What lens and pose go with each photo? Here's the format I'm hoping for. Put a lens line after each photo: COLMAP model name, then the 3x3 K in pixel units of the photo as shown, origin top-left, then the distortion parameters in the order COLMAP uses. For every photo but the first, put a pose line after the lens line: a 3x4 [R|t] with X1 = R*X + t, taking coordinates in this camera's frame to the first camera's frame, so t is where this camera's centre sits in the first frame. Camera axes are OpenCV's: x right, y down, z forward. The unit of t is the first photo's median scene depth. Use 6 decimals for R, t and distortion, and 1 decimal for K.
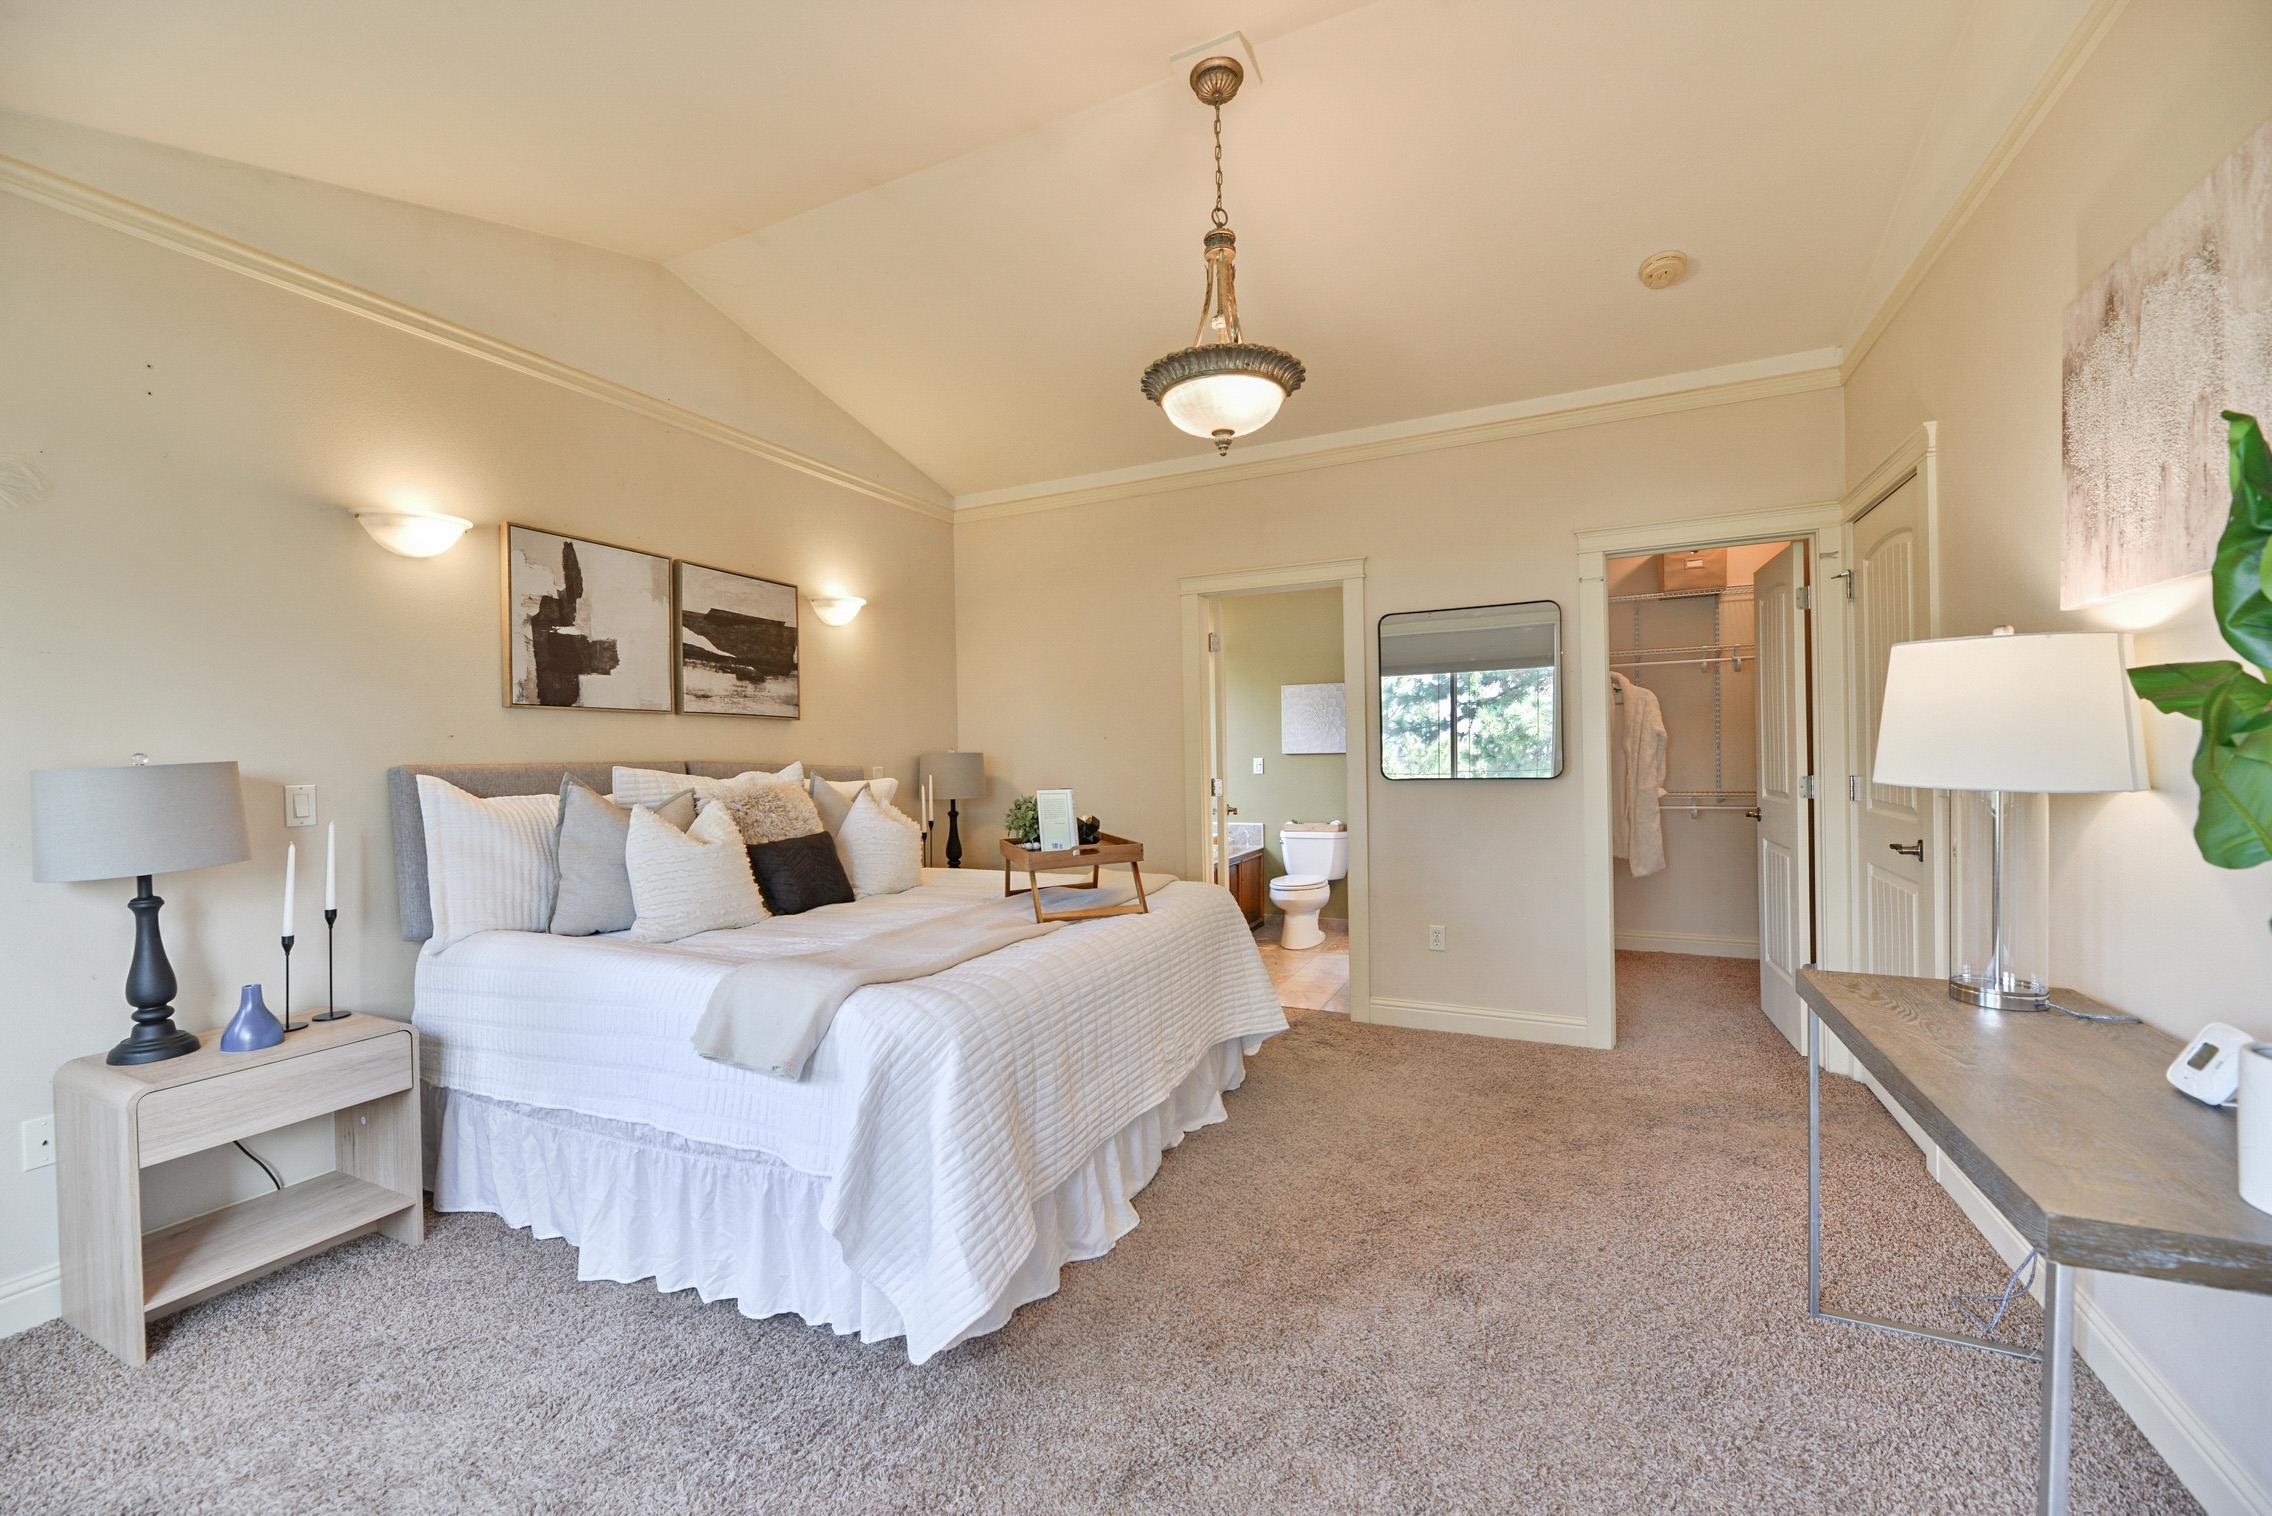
lens RADIAL K [[908.8, 0, 1135.9], [0, 908.8, 752.2], [0, 0, 1]] dist [-0.006259, -0.002404]
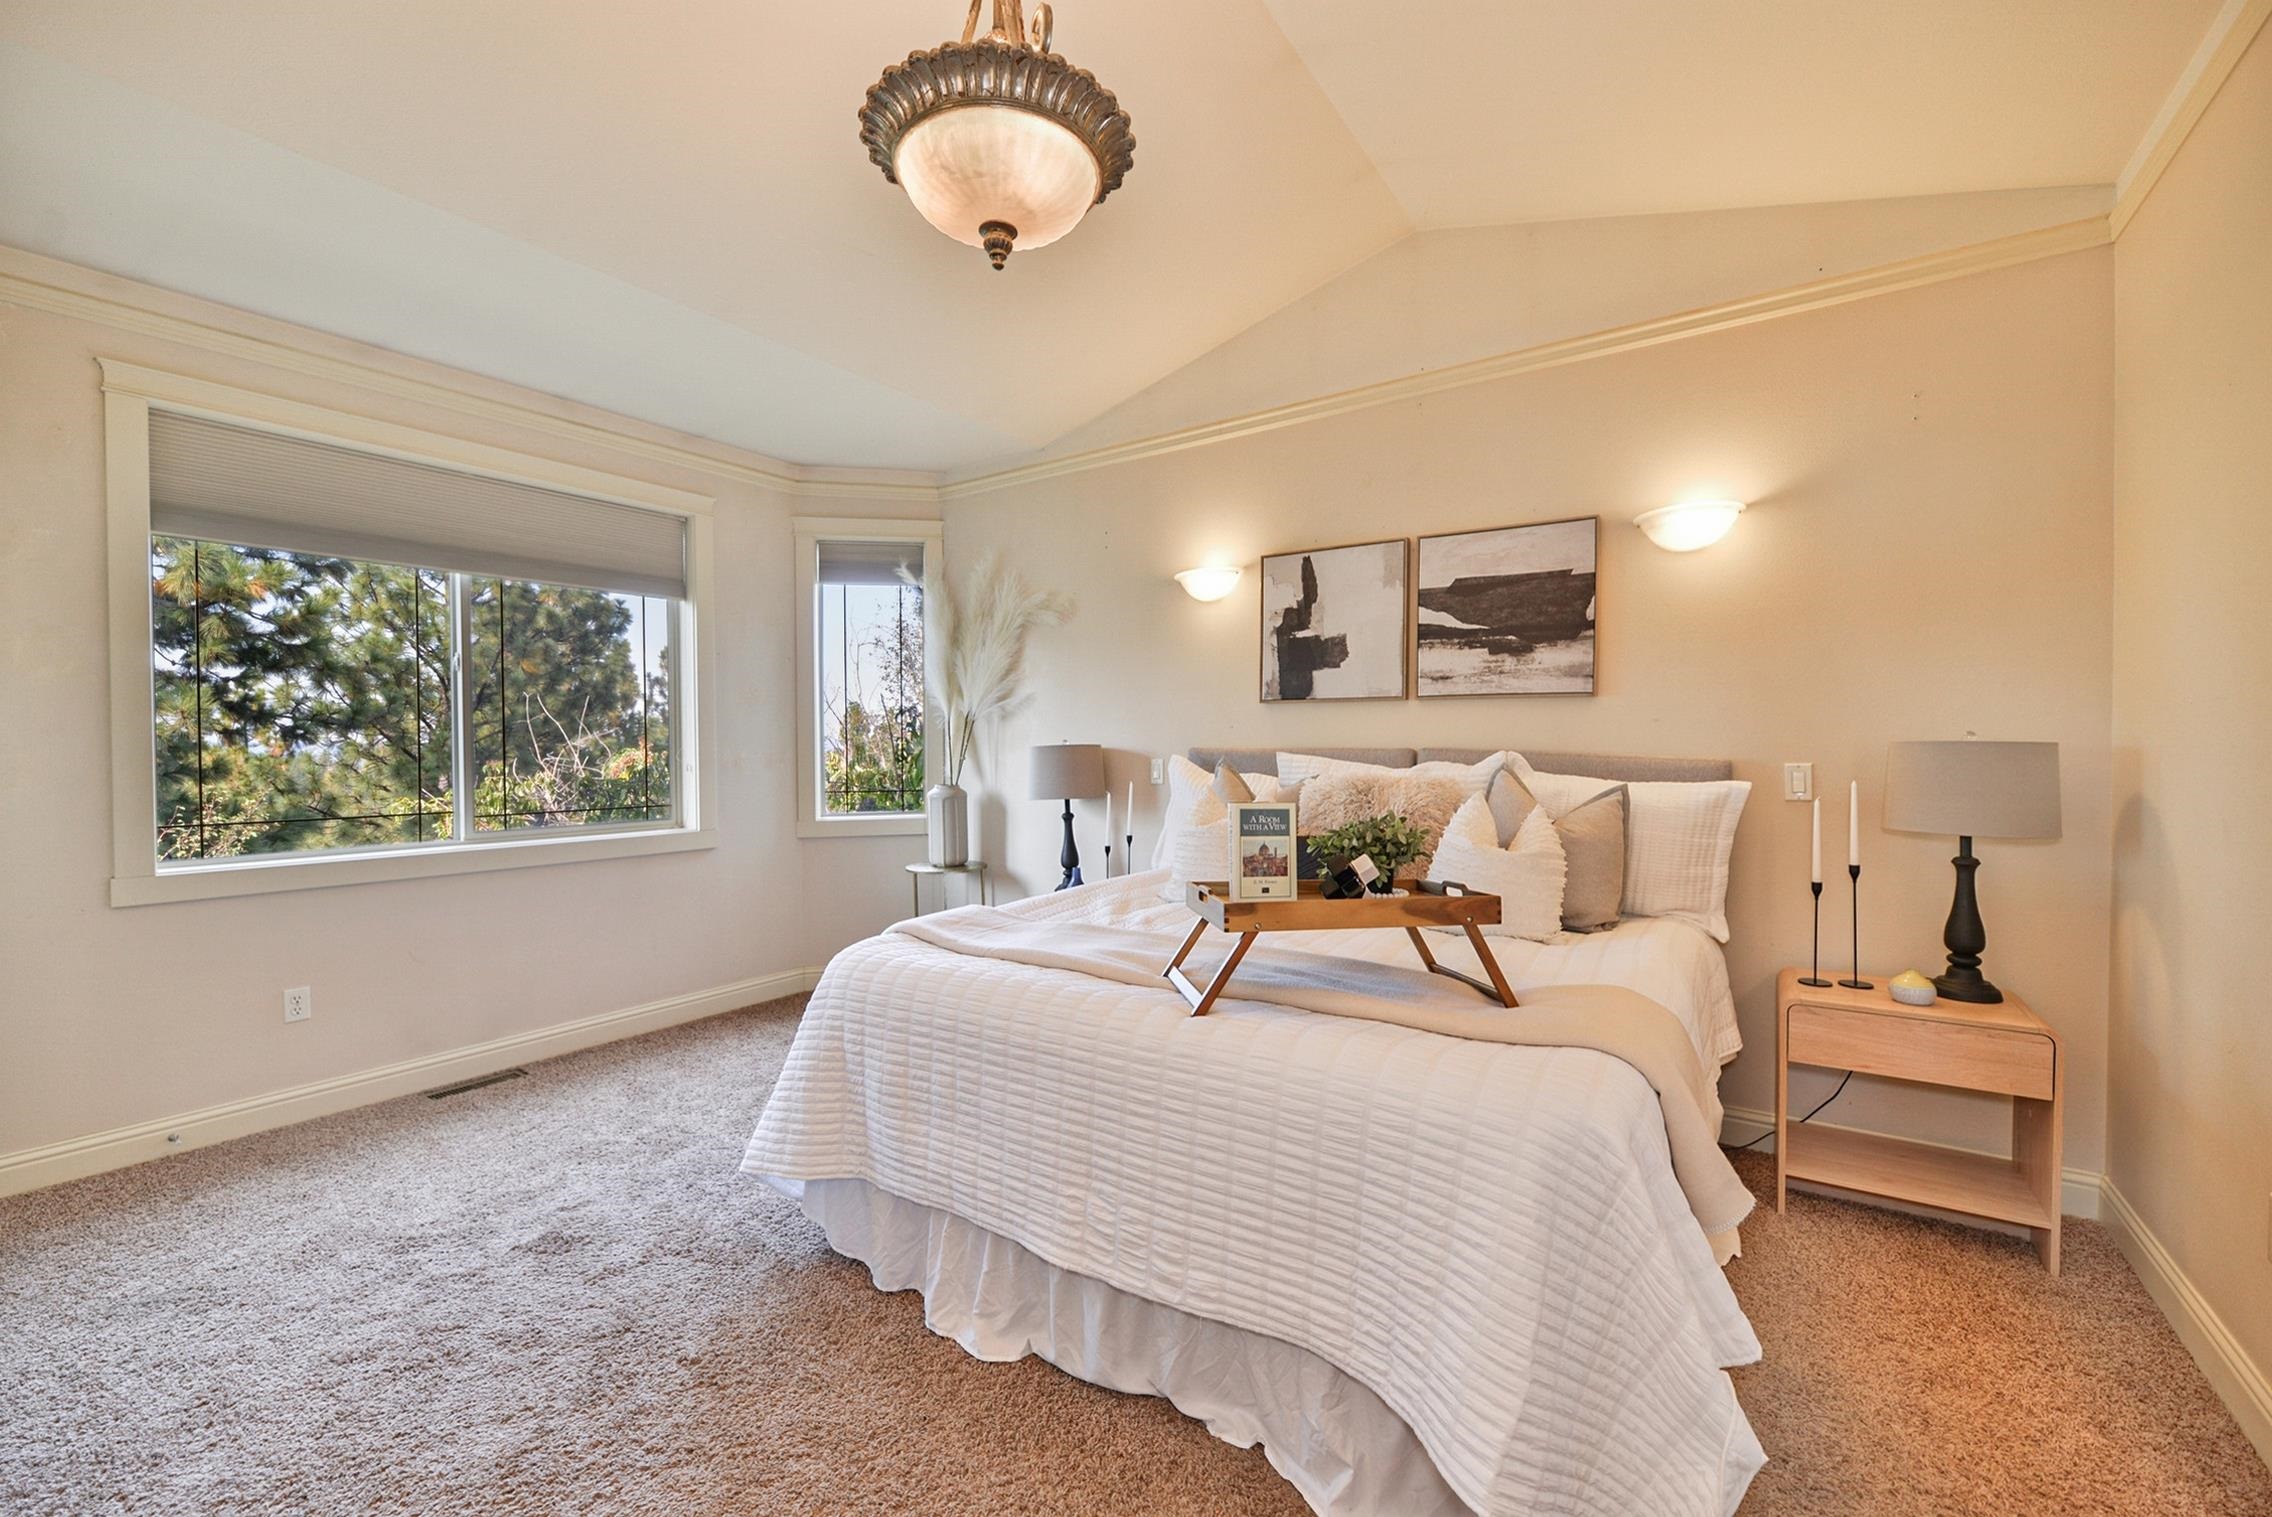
lens RADIAL K [[908.8, 0, 1141.5], [0, 908.8, 768.9], [0, 0, 1]] dist [-0.006259, -0.002404]
pose [[-0.164267, 0.054154, -0.984928, 0.495775], [0.011180, 0.998530, 0.053037, -0.021520], [0.986352, -0.002299, -0.164631, 0.858171]]
